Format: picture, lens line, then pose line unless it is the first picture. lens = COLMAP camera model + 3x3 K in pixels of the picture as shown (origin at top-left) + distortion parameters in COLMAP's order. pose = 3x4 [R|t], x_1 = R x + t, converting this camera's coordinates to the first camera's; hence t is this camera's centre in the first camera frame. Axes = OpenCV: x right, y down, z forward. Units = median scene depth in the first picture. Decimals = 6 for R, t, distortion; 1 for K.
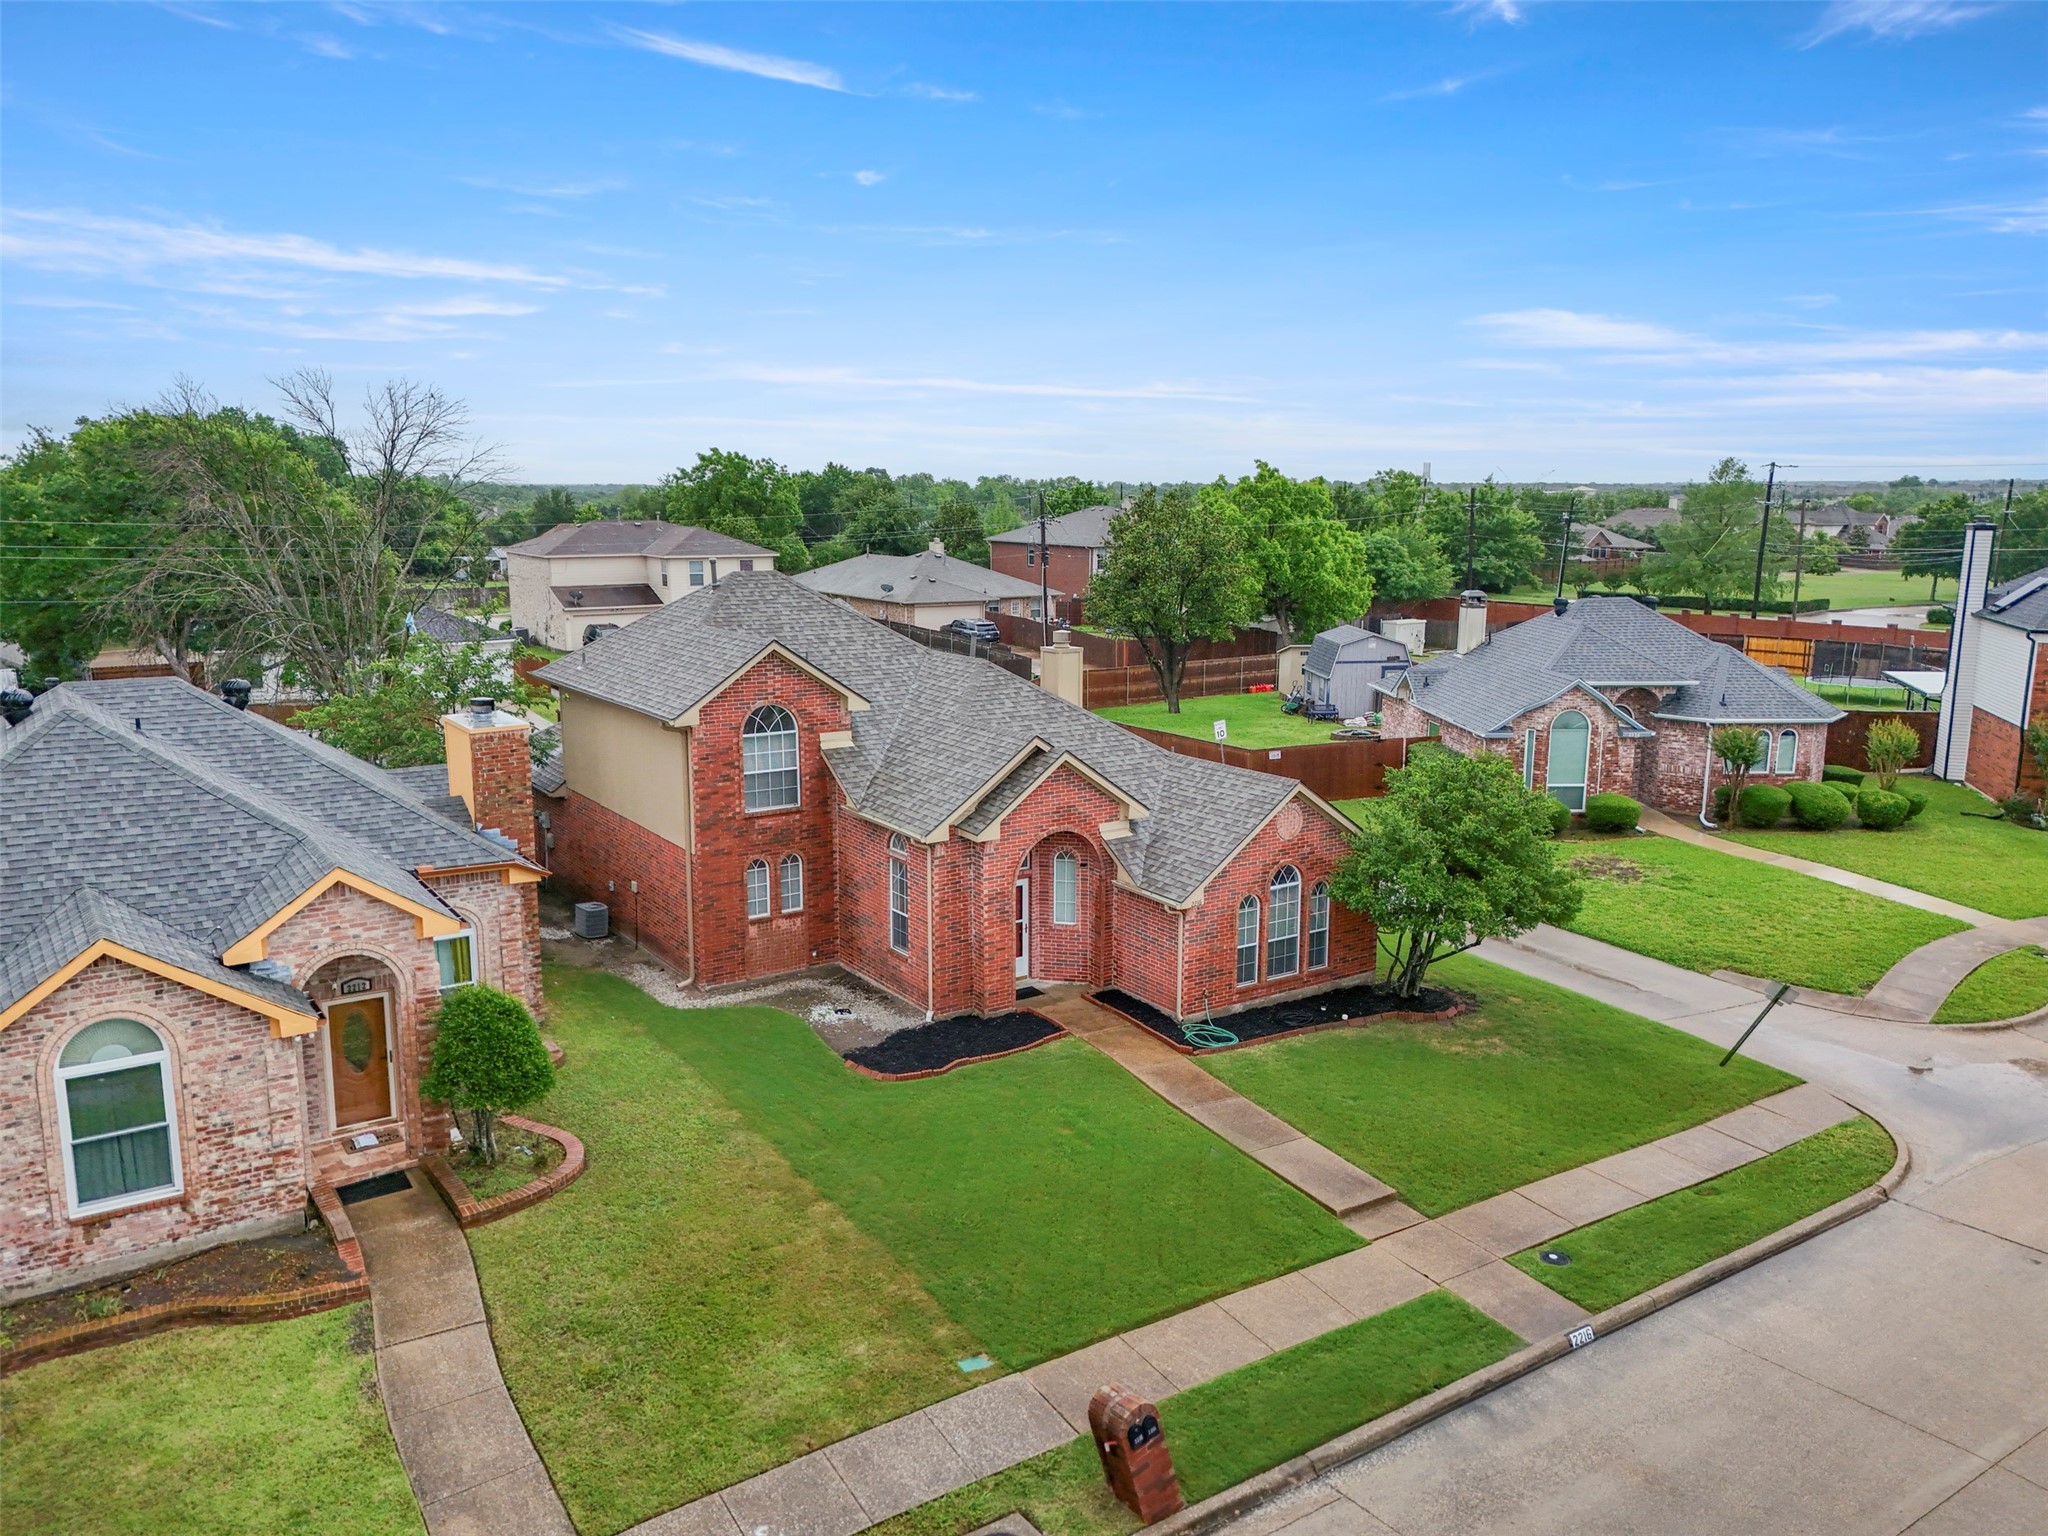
lens RADIAL K [[1501.2, 0, 1018.1], [0, 1501.2, 769.0], [0, 0, 1]] dist [0.063677, -0.042068]
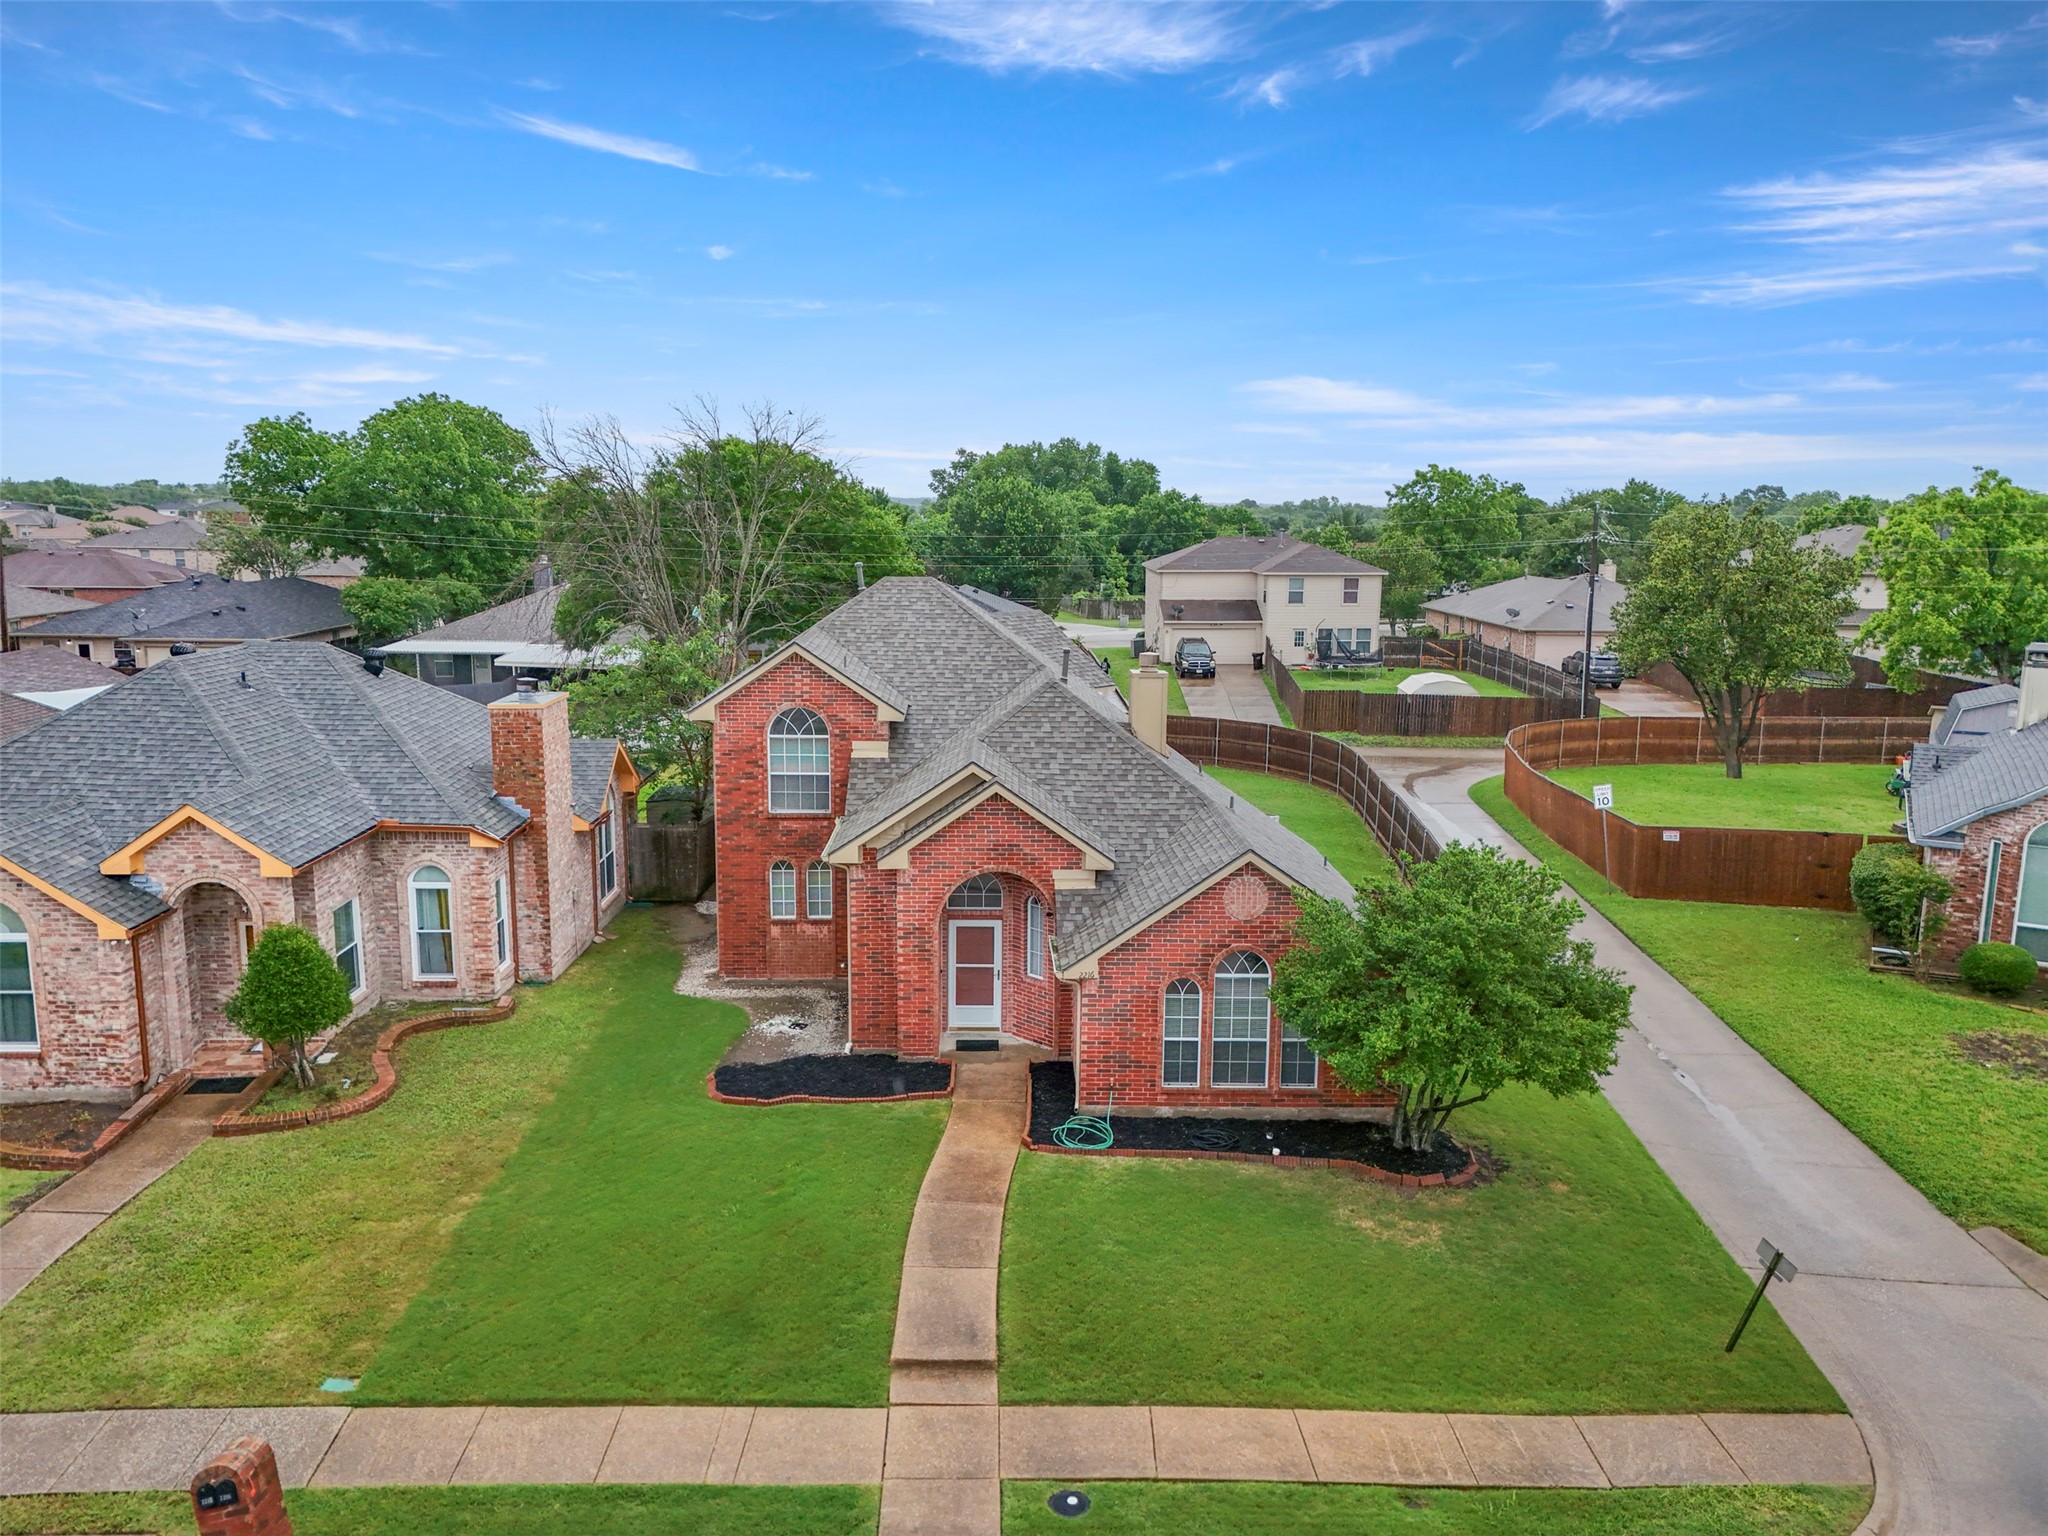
lens RADIAL K [[1501.2, 0, 1018.4], [0, 1501.2, 770.4], [0, 0, 1]] dist [0.063677, -0.042068]
pose [[0.842650, 0.098804, -0.529319, 0.513617], [-0.105686, 0.994248, 0.017341, -0.035639], [0.527988, 0.041330, 0.848246, 0.248451]]
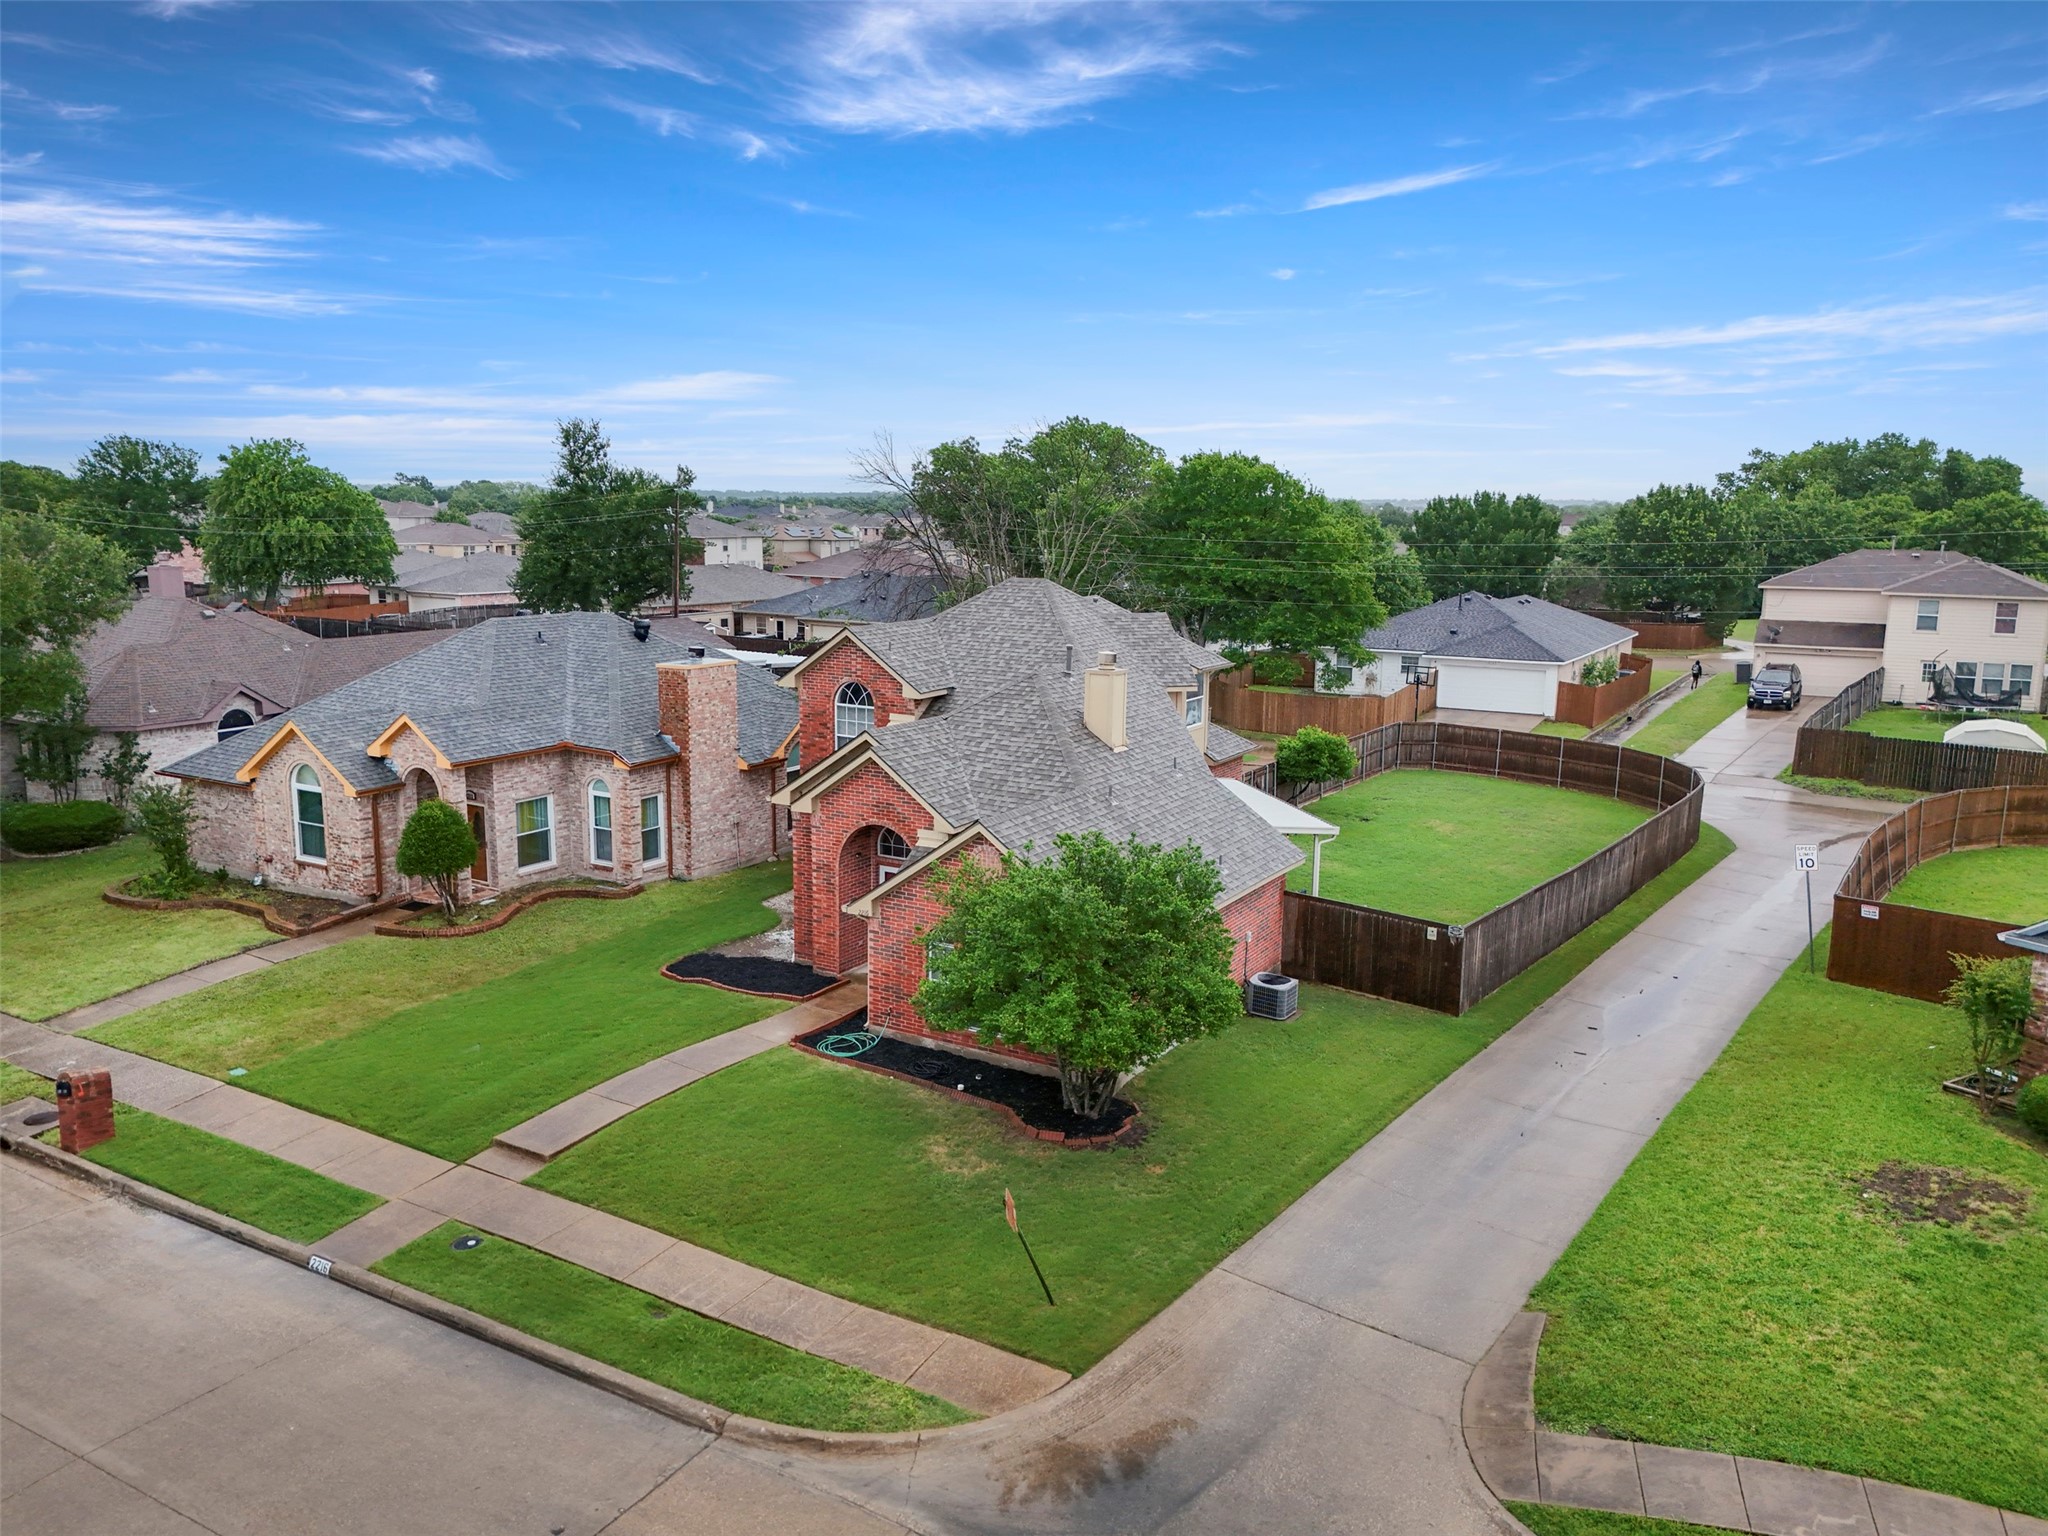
lens RADIAL K [[1501.2, 0, 1023.9], [0, 1501.2, 761.5], [0, 0, 1]] dist [0.063677, -0.042068]
pose [[0.436716, 0.156994, -0.885794, 1.020755], [-0.177127, 0.980386, 0.086431, -0.113874], [0.881989, 0.119152, 0.455958, 0.610146]]
